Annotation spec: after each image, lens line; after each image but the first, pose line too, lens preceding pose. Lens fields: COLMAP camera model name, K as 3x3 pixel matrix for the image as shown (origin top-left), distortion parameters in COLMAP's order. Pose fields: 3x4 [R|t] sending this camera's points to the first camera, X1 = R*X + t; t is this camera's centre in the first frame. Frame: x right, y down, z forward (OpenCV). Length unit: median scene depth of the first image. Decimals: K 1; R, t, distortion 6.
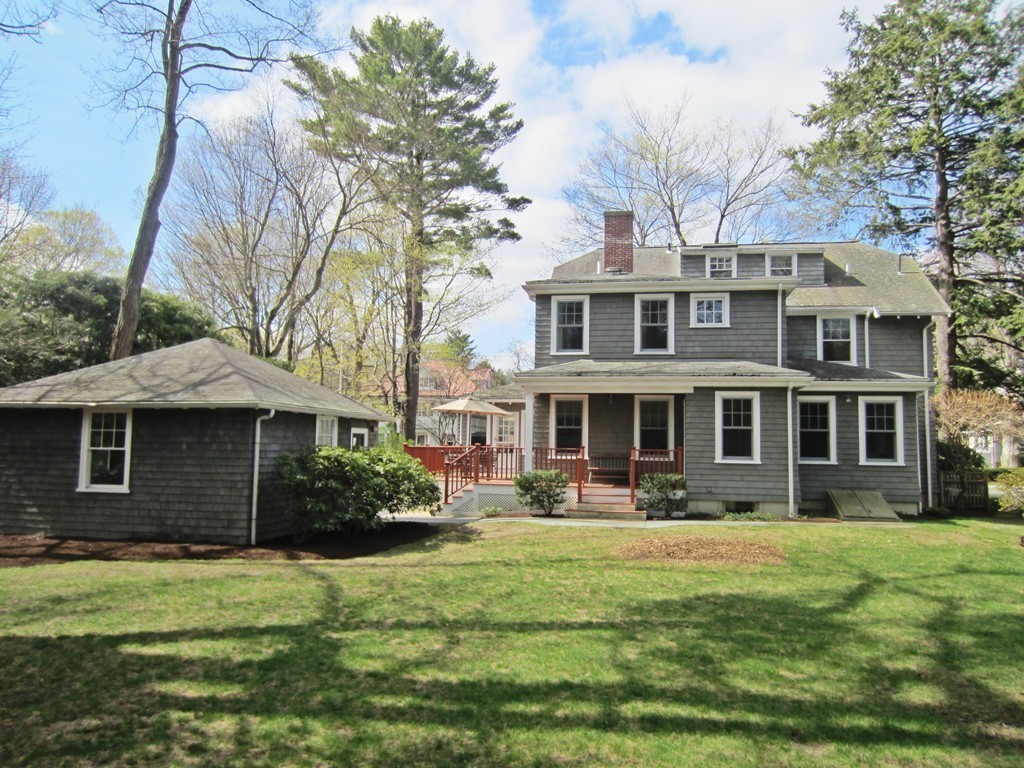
lens RADIAL K [[727.7, 0, 512.7], [0, 727.7, 378.9], [0, 0, 1]] dist [-0.000128, 0.001680]
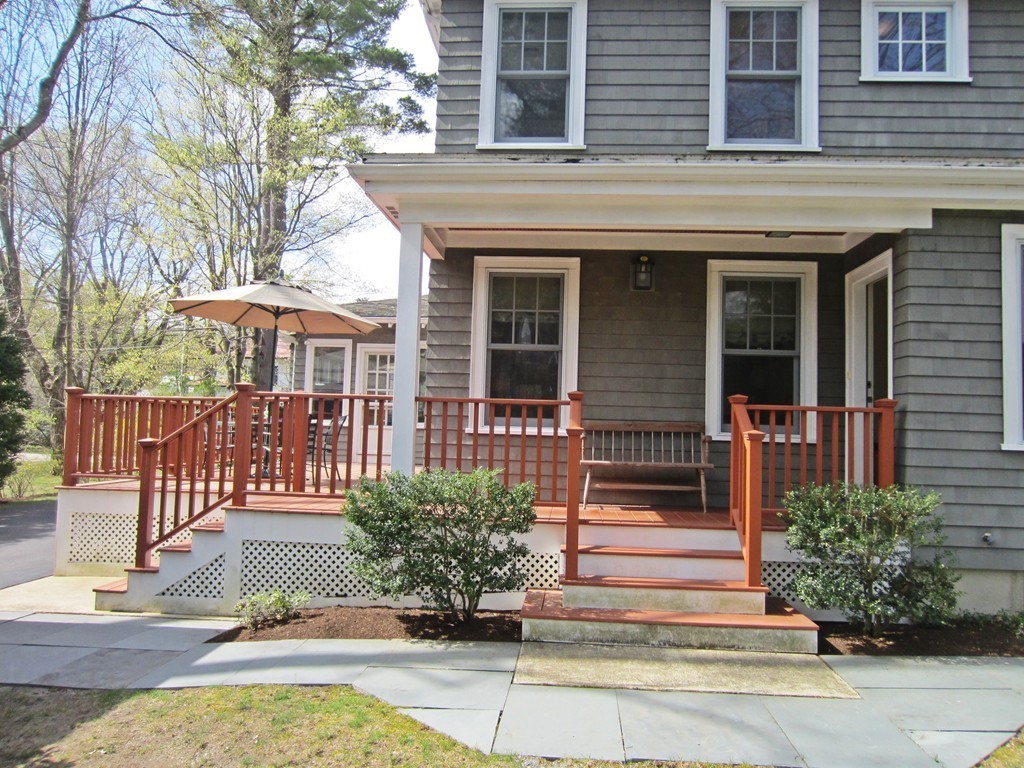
lens RADIAL K [[727.7, 0, 517.1], [0, 727.7, 385.4], [0, 0, 1]] dist [-0.000128, 0.001680]
pose [[0.992213, 0.019145, 0.123069, 0.030022], [-0.024099, 0.998953, 0.038888, 0.073673], [-0.122195, -0.041551, 0.991636, 0.659451]]
